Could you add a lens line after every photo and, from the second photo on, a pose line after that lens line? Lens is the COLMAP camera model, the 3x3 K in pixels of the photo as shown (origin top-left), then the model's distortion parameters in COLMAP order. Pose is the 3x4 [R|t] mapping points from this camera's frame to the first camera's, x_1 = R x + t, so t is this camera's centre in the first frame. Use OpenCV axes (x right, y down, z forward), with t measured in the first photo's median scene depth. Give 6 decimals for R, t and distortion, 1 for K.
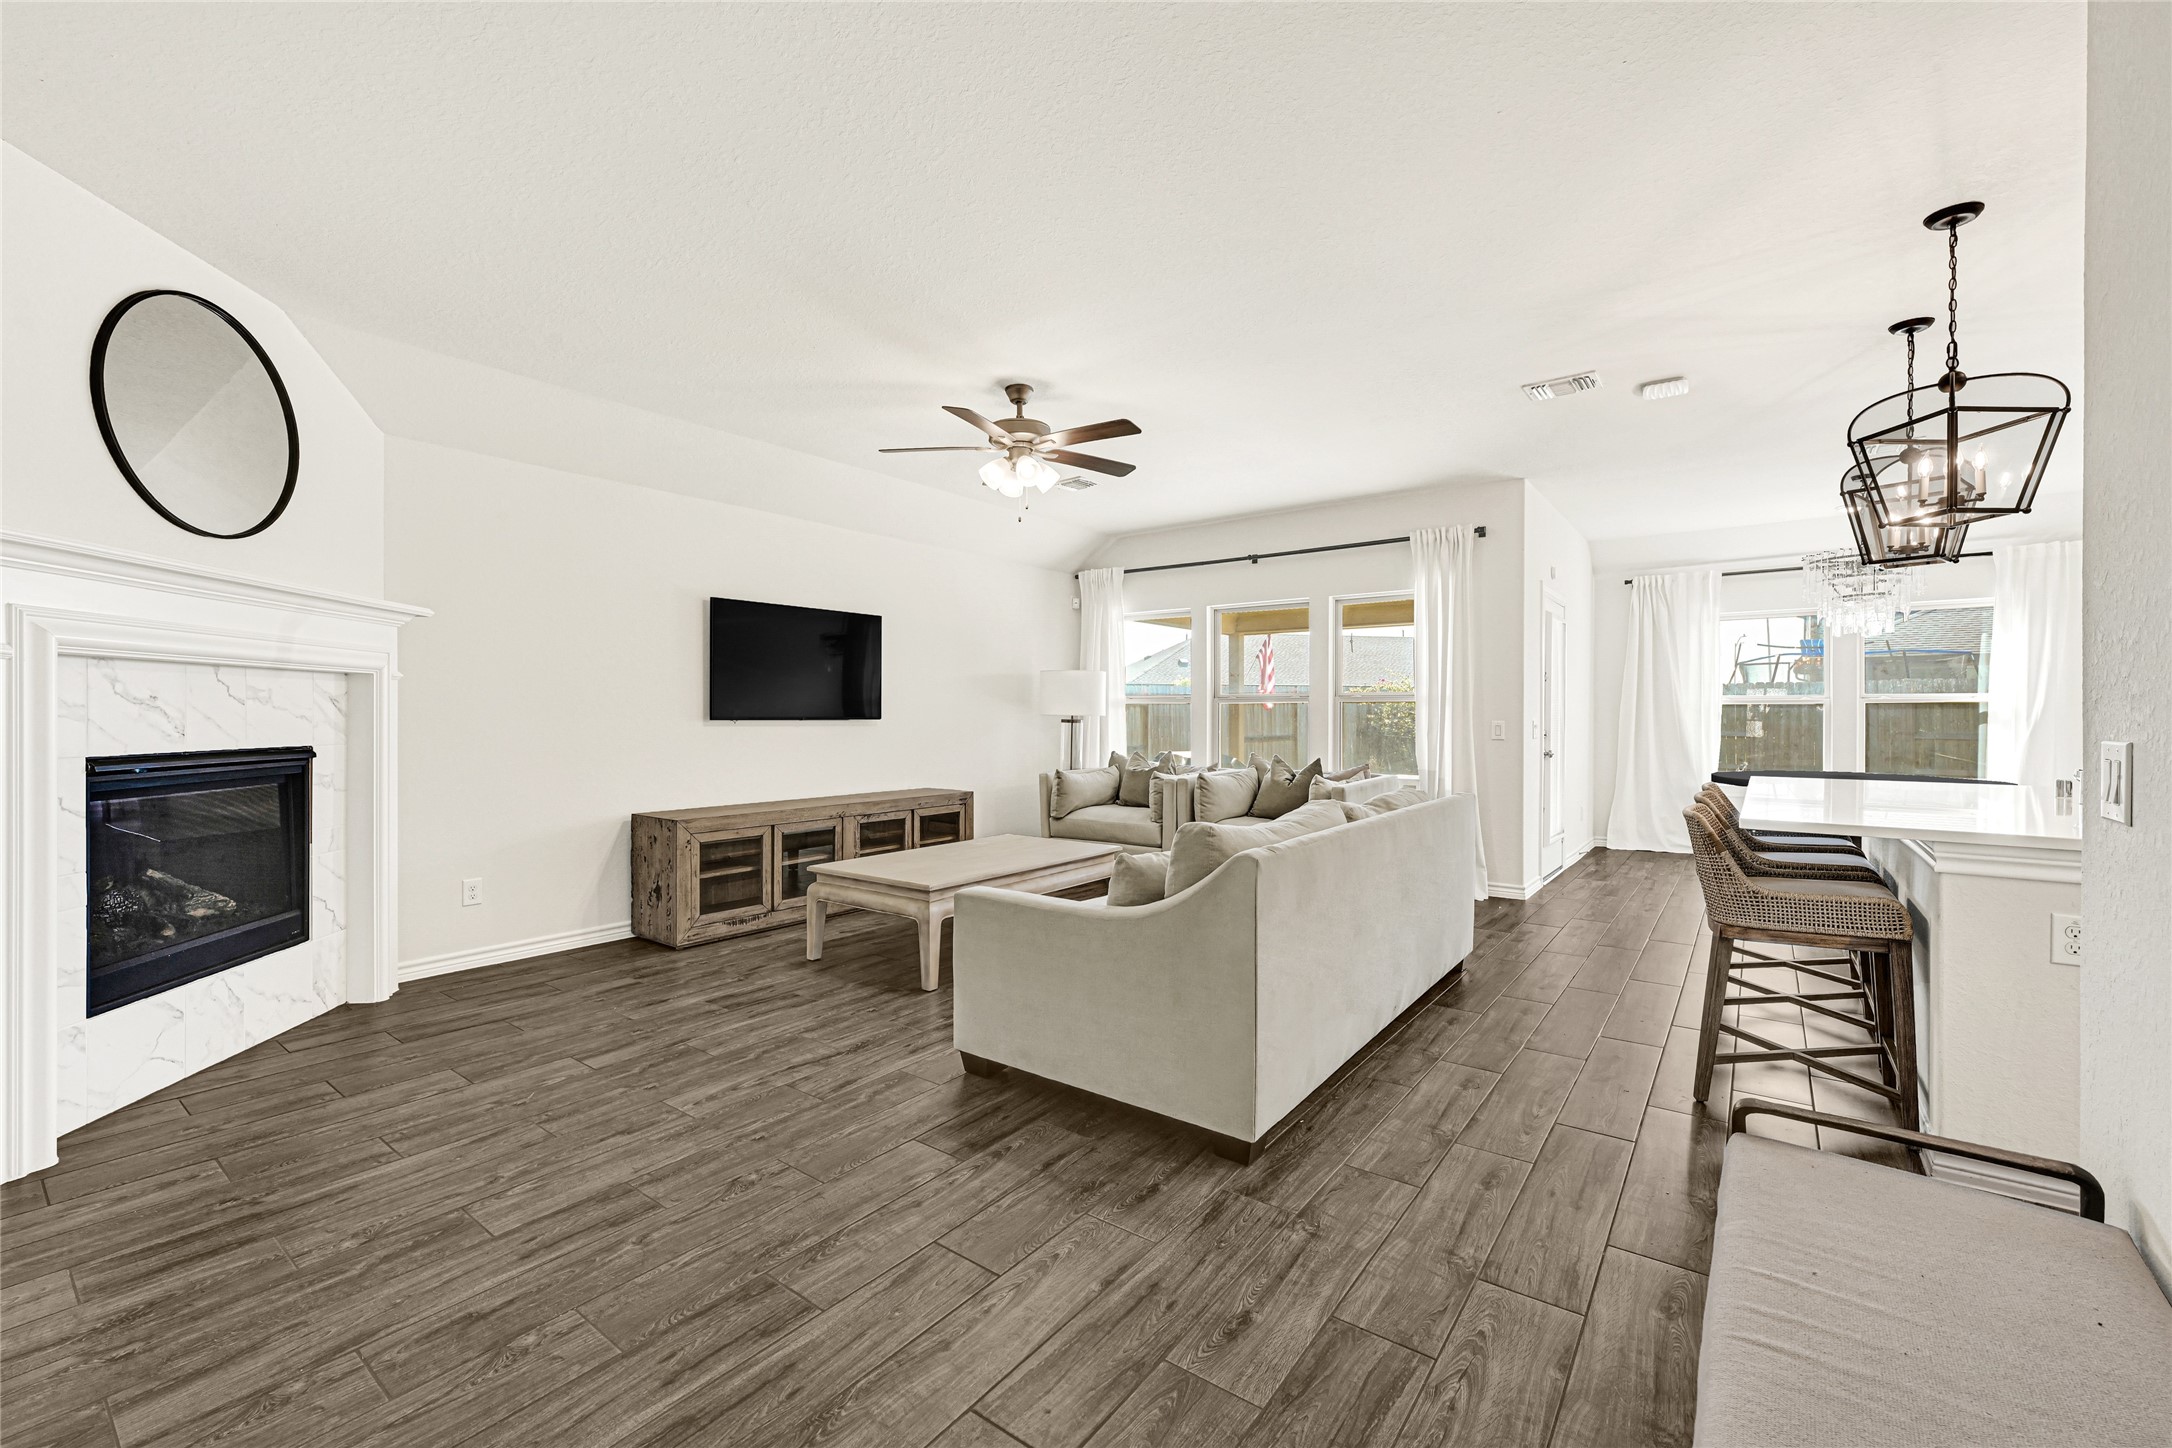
lens RADIAL K [[889.9, 0, 1085.7], [0, 889.9, 719.3], [0, 0, 1]] dist [-0.000355, 0.000069]
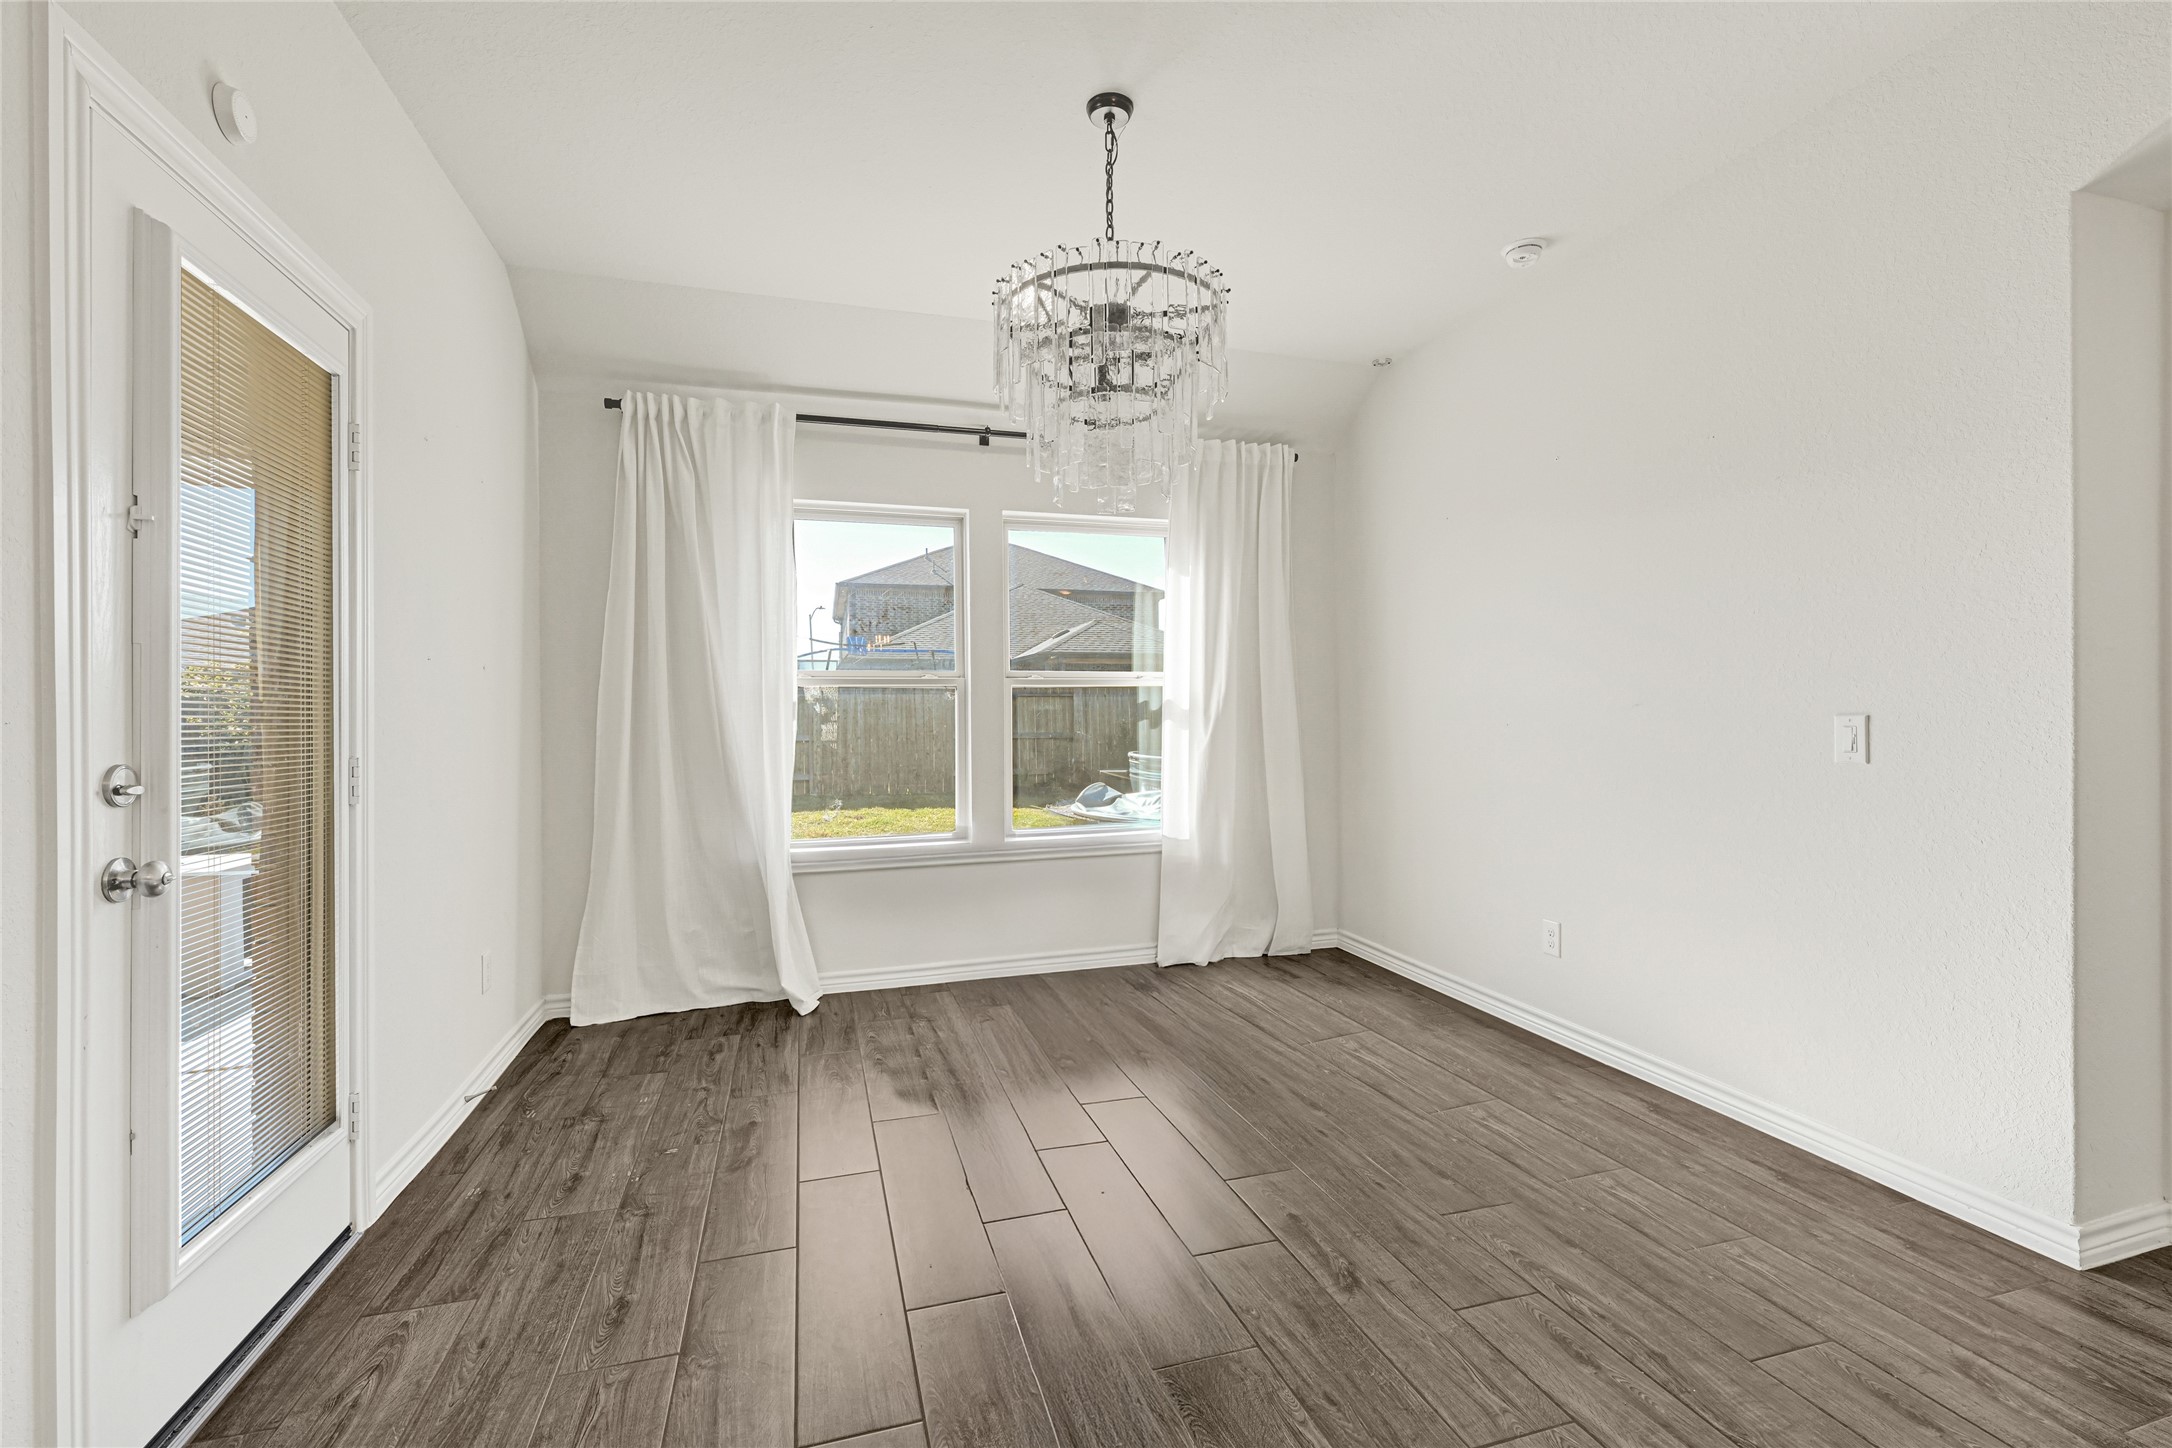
lens RADIAL K [[943.8, 0, 1085.7], [0, 943.8, 716.4], [0, 0, 1]] dist [-0.000852, -0.000058]
pose [[0.588665, -0.005388, 0.808359, 0.770805], [0.010825, 0.999941, -0.001218, 0.004691], [-0.808304, 0.009467, 0.588689, 1.125020]]
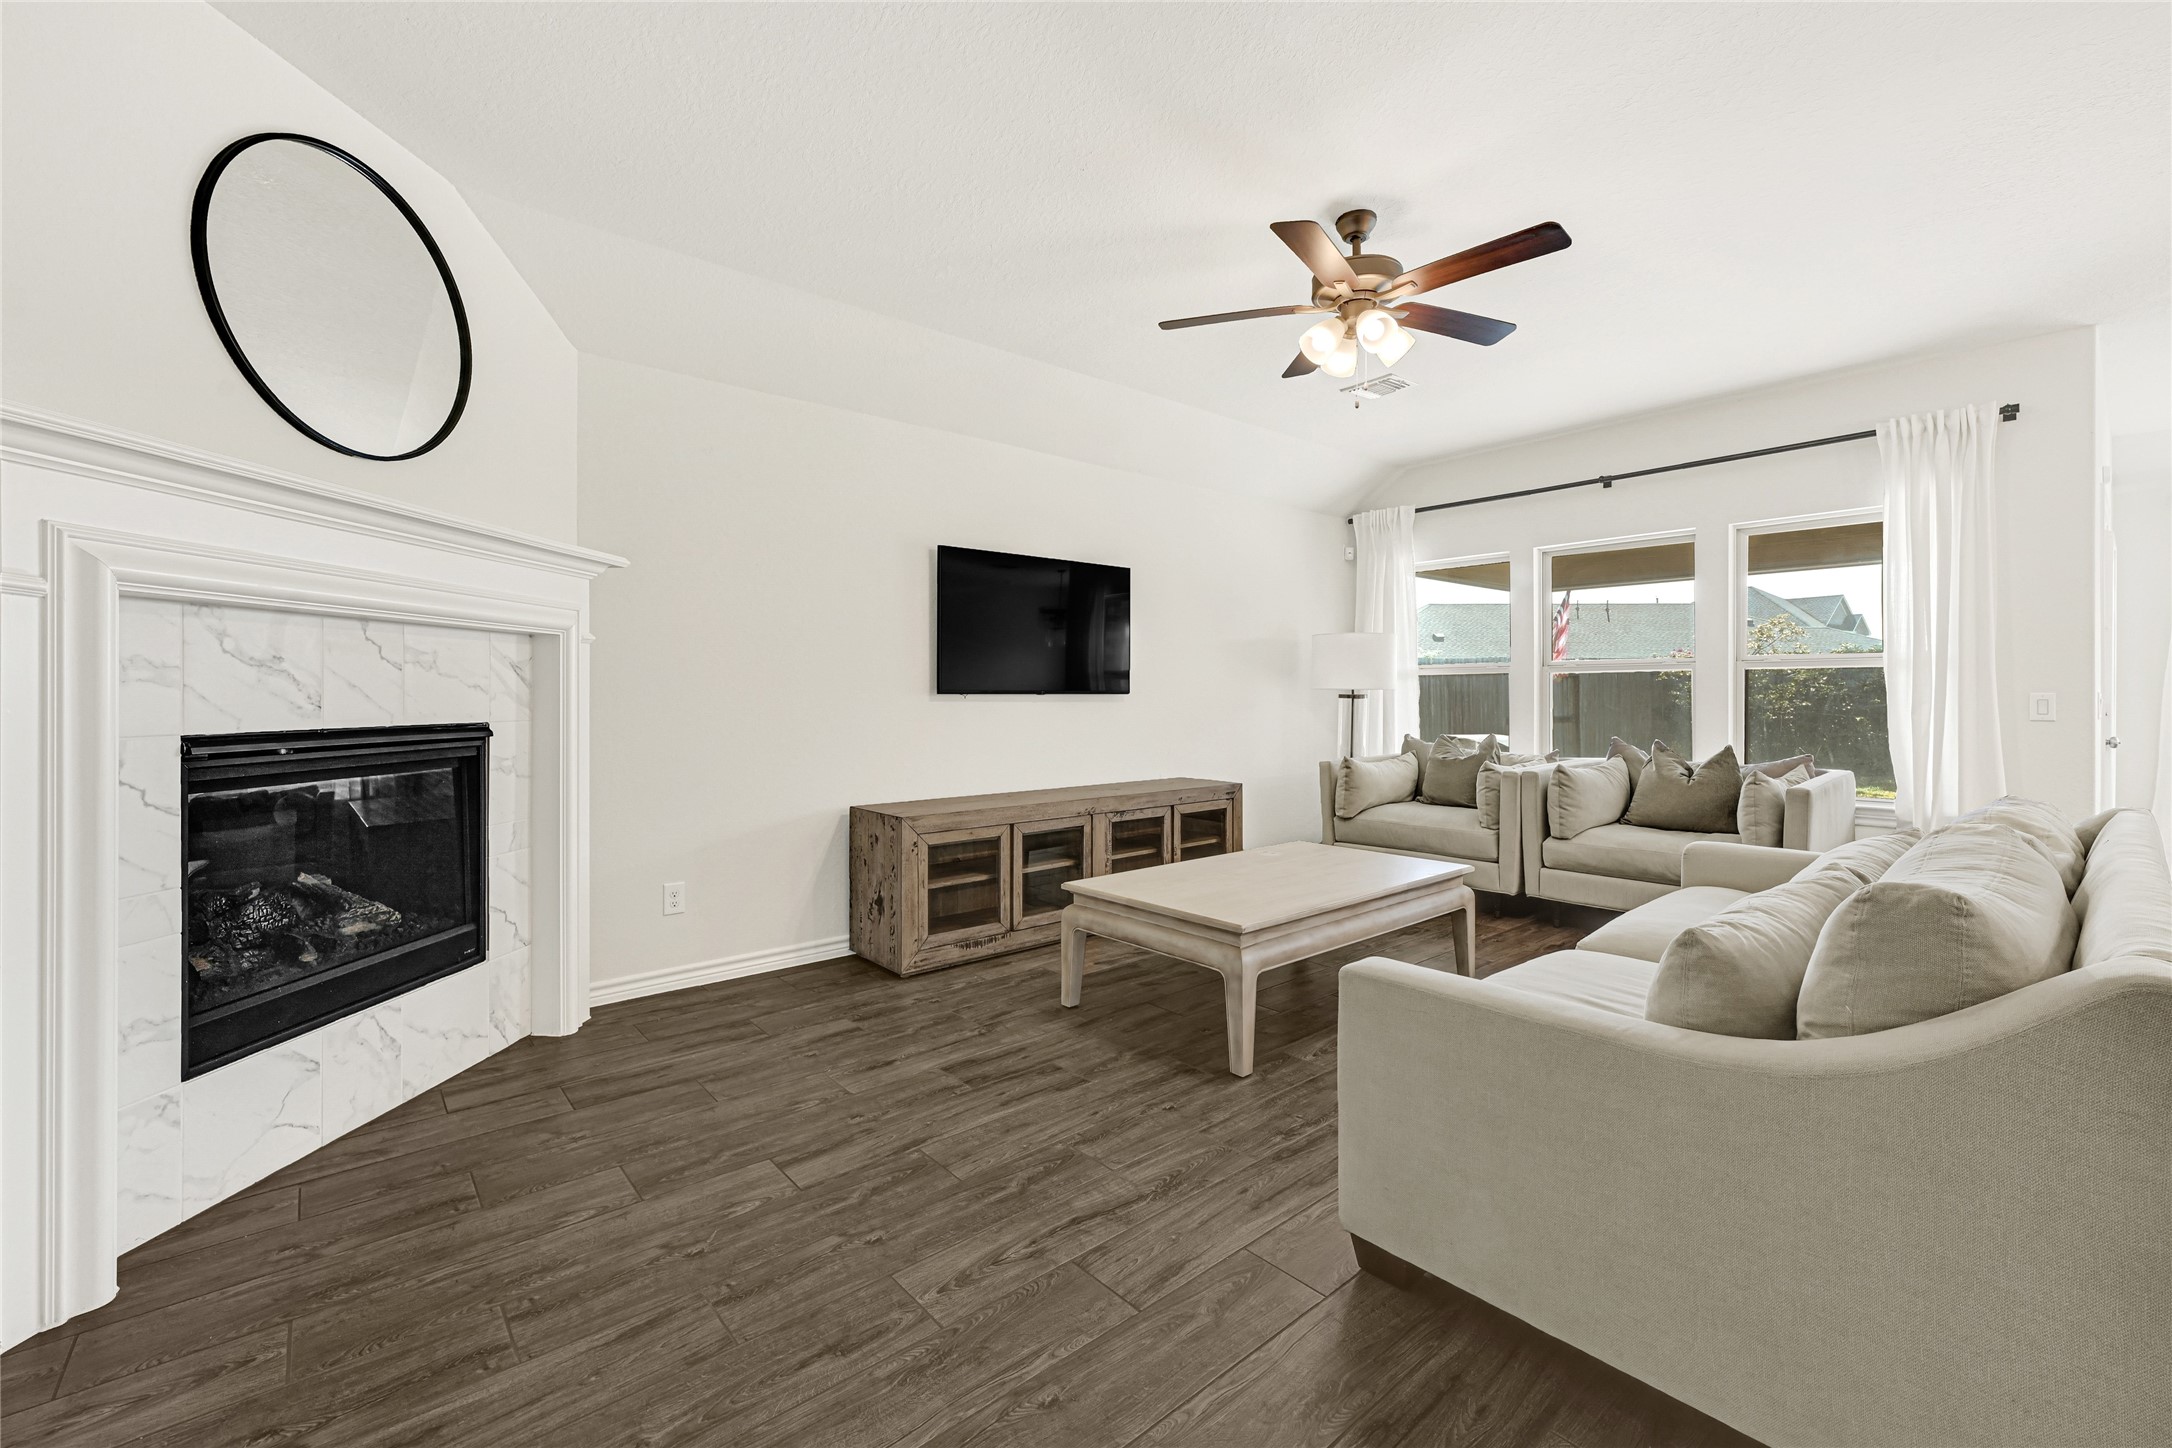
lens RADIAL K [[897.8, 0, 1086.8], [0, 897.8, 697.0], [0, 0, 1]] dist [0.001418, 0.000282]
pose [[0.976745, -0.002293, -0.214392, -0.143113], [0.001553, 0.999992, -0.003618, 0.009559], [0.214399, 0.003201, 0.976741, 0.285098]]
